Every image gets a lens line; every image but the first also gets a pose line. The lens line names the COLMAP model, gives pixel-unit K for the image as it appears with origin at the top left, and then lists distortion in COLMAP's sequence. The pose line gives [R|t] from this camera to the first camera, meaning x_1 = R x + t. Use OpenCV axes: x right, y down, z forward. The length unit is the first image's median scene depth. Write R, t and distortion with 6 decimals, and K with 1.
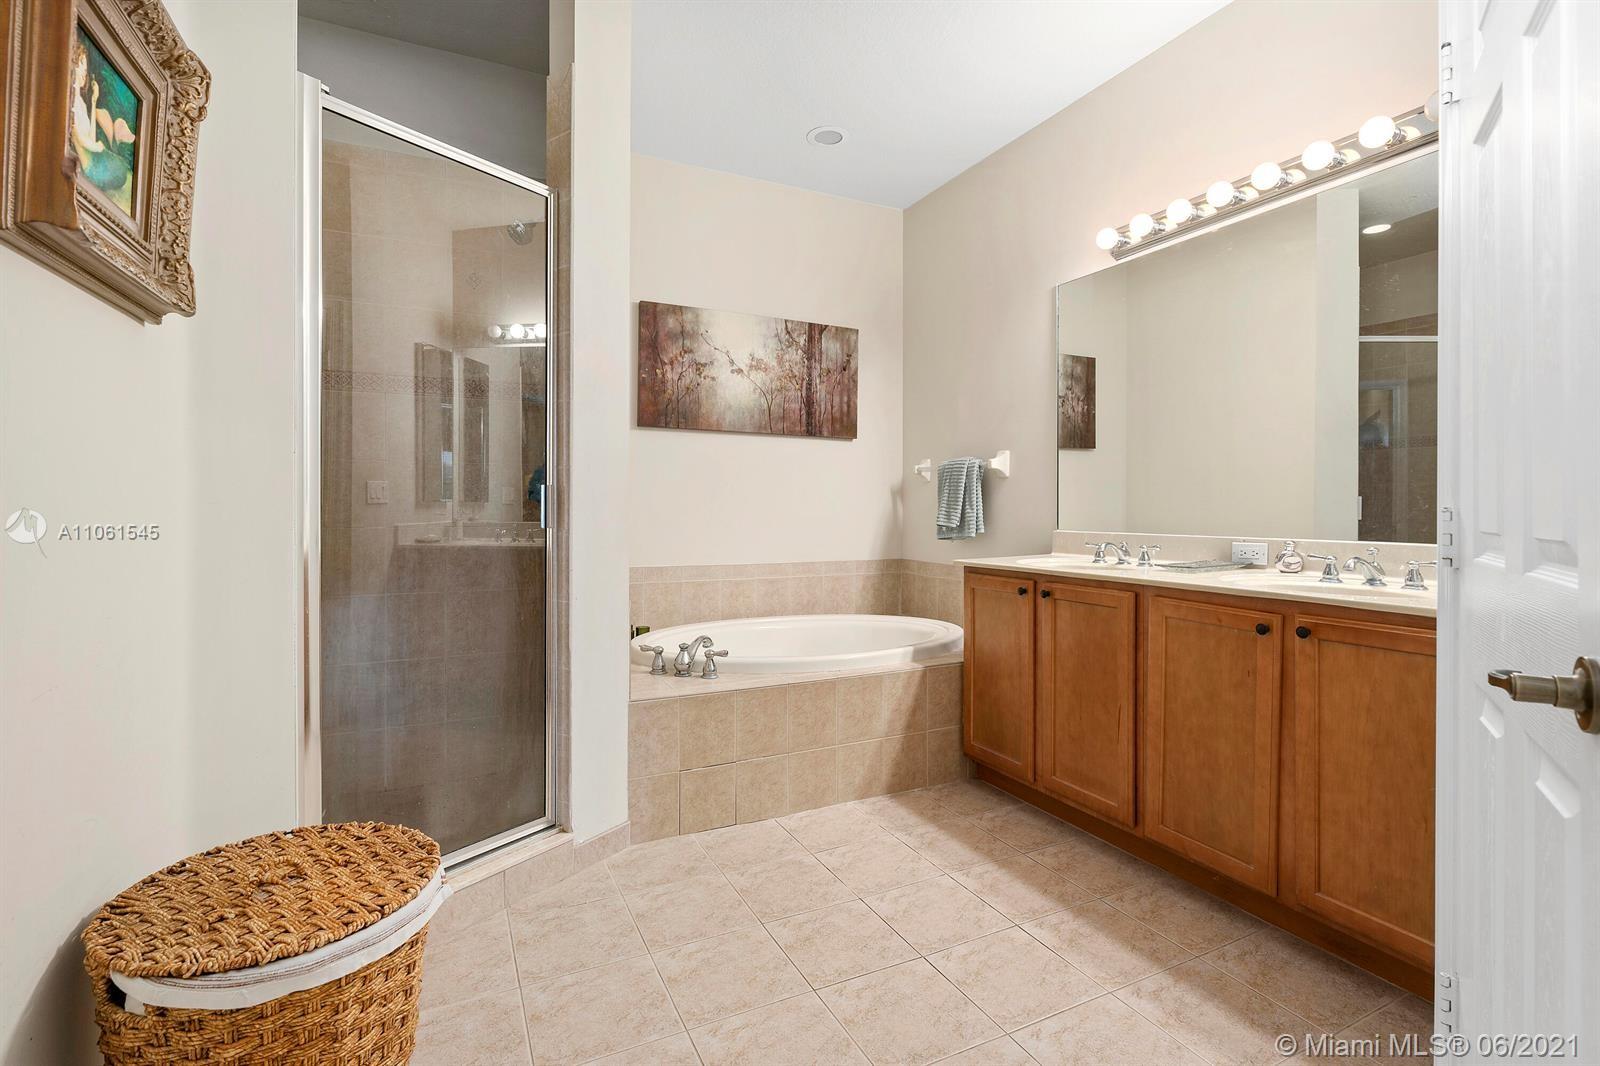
lens RADIAL K [[745.3, 0, 800.4], [0, 745.3, 507.1], [0, 0, 1]] dist [-0.000949, 0.000094]
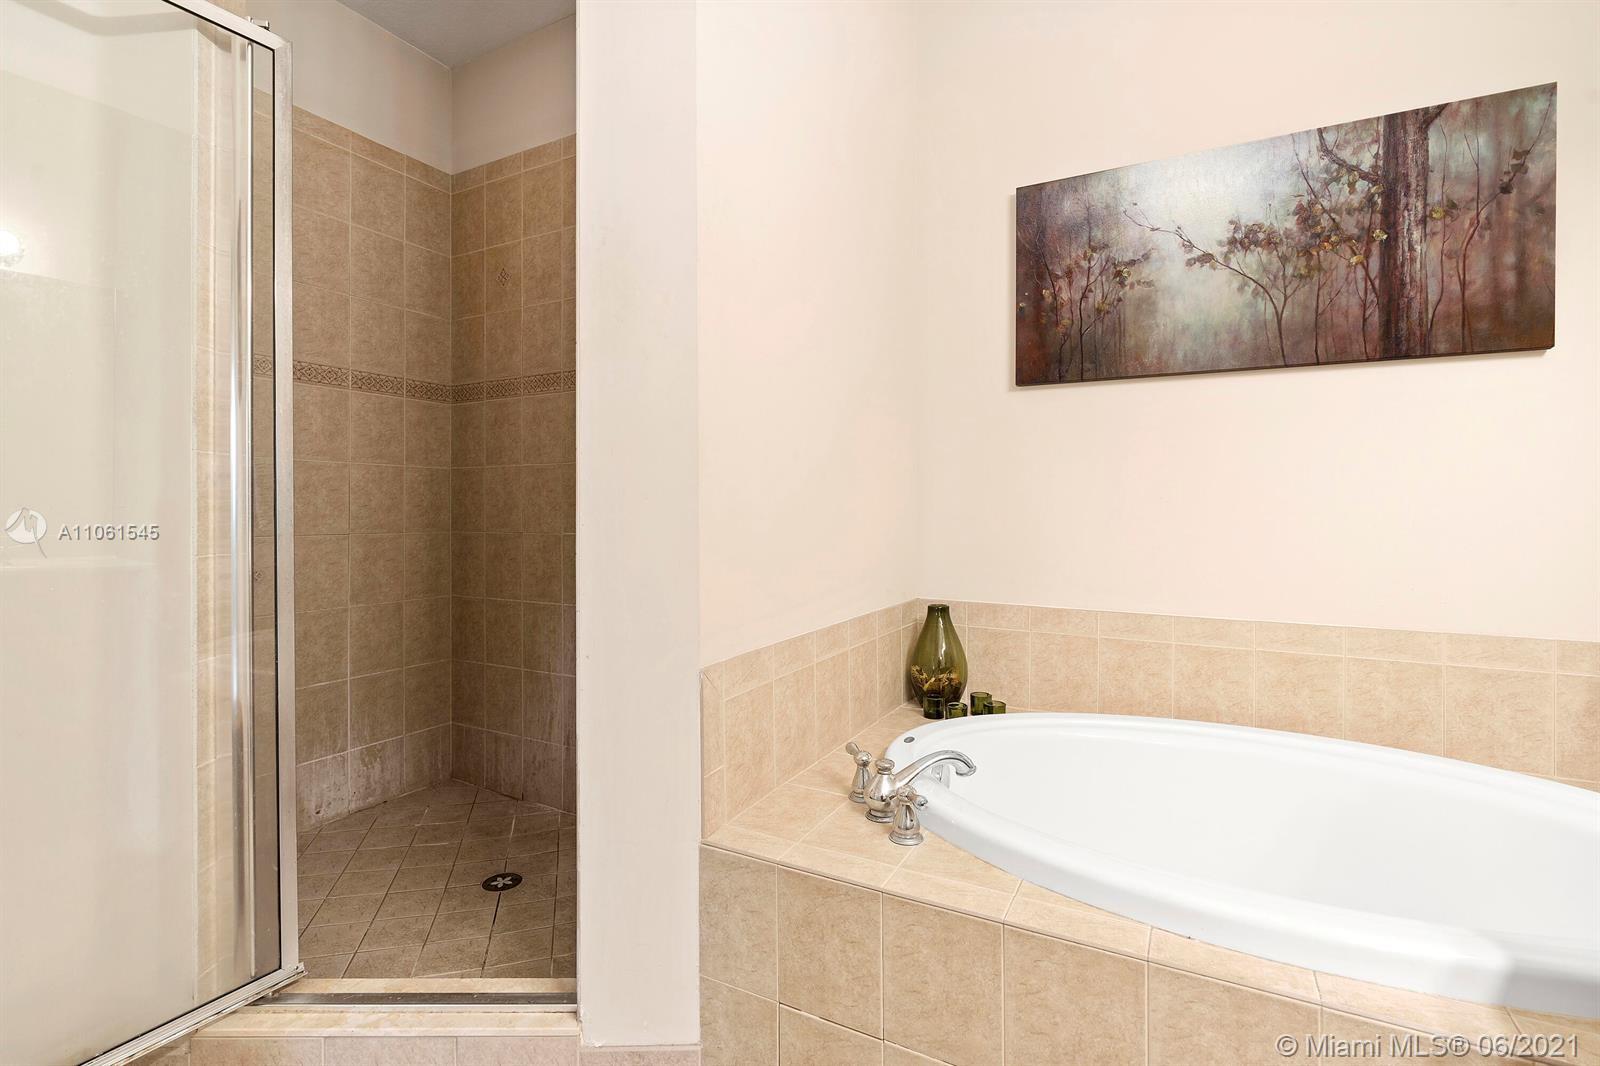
lens RADIAL K [[745.3, 0, 800.4], [0, 745.3, 507.1], [0, 0, 1]] dist [-0.000949, 0.000094]
pose [[0.575563, -0.005535, -0.817738, 0.187239], [0.000306, 0.999978, -0.006553, -0.000190], [0.817757, 0.003522, 0.575553, 0.454516]]
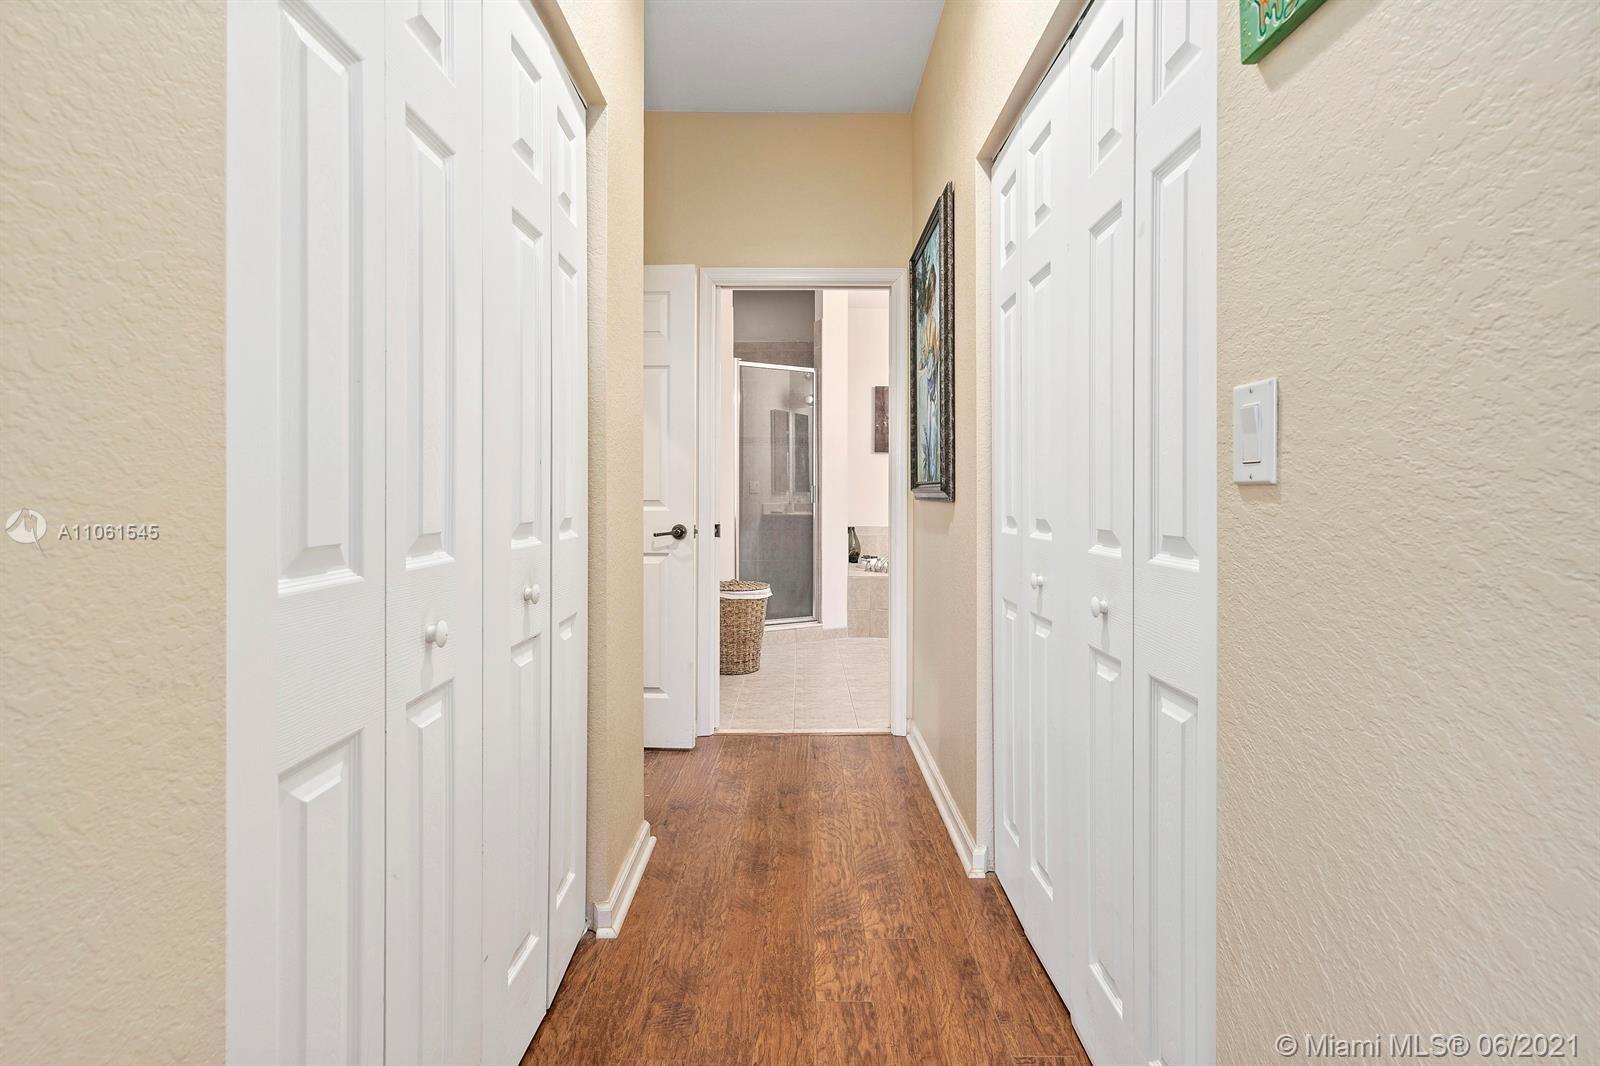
lens RADIAL K [[733.1, 0, 800.1], [0, 733.1, 490.6], [0, 0, 1]] dist [-0.000219, 0.000016]
pose [[0.899559, -0.003364, -0.436787, 0.408113], [0.001481, 0.999988, -0.004651, -0.000529], [0.436797, 0.003537, 0.899553, -0.725605]]
